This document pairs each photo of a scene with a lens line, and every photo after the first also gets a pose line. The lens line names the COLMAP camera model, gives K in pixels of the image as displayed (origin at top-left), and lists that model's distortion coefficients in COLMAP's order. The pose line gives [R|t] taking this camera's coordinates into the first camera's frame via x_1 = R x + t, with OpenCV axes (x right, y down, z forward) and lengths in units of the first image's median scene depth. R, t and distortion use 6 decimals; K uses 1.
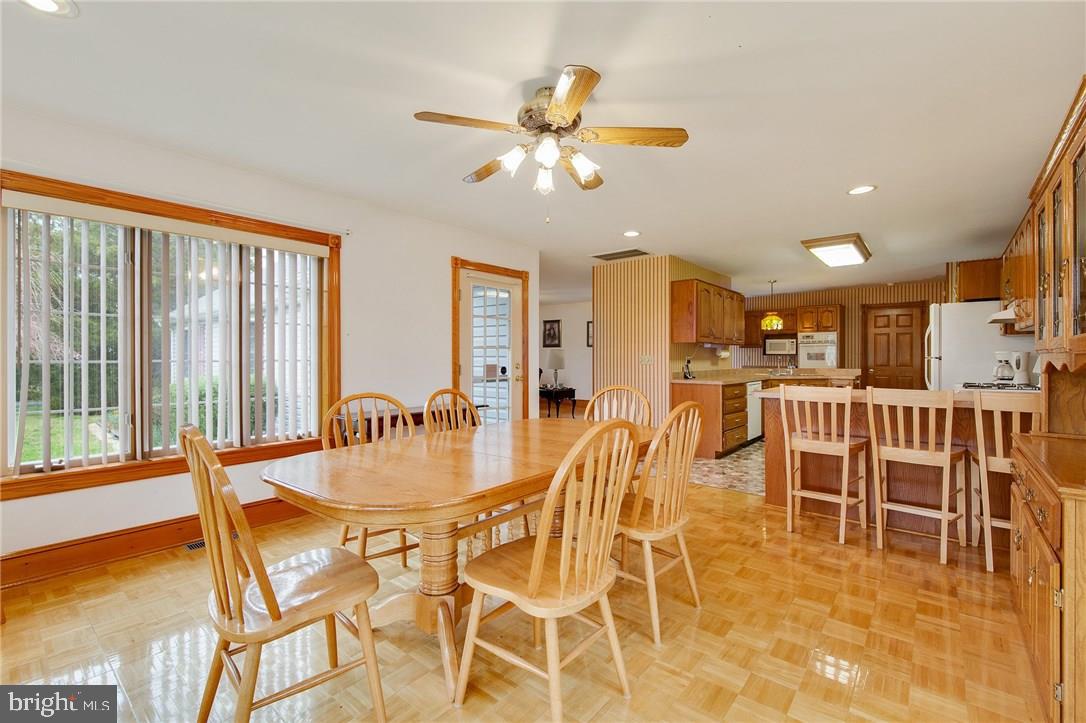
lens RADIAL K [[493.3, 0, 545.5], [0, 493.3, 357.7], [0, 0, 1]] dist [0.003791, -0.000459]
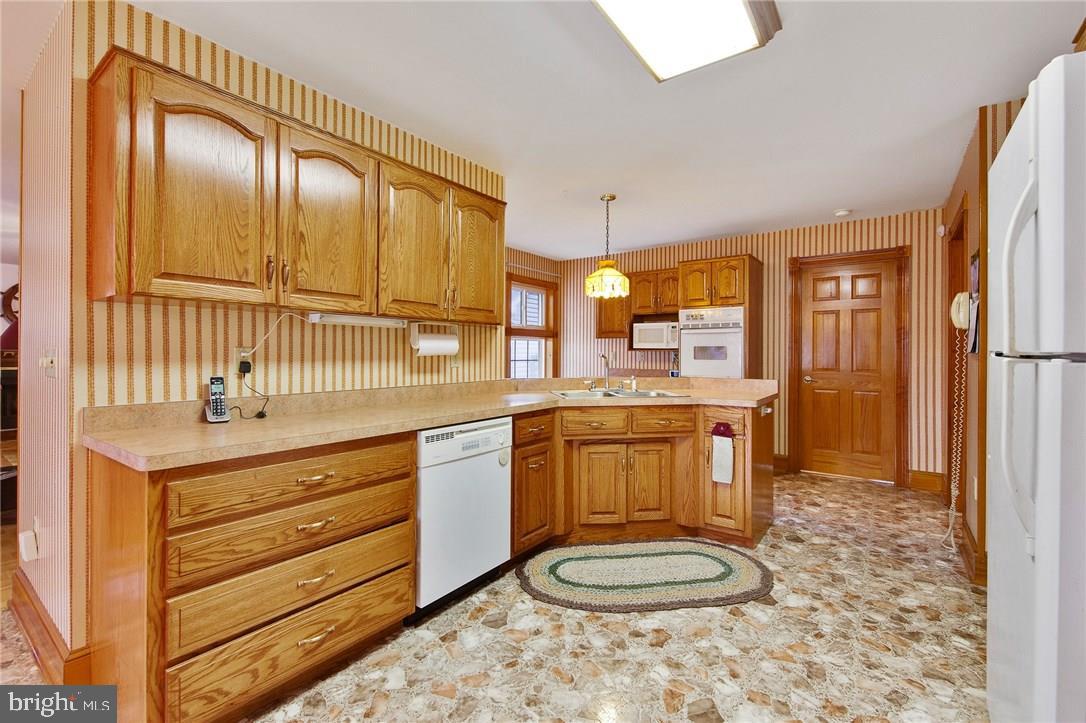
lens RADIAL K [[493.3, 0, 548.2], [0, 493.3, 356.6], [0, 0, 1]] dist [0.003791, -0.000459]
pose [[0.997172, -0.000094, 0.075148, 0.337156], [-0.000082, 0.999997, 0.002337, 0.000225], [-0.075148, -0.002337, 0.997170, 0.483846]]
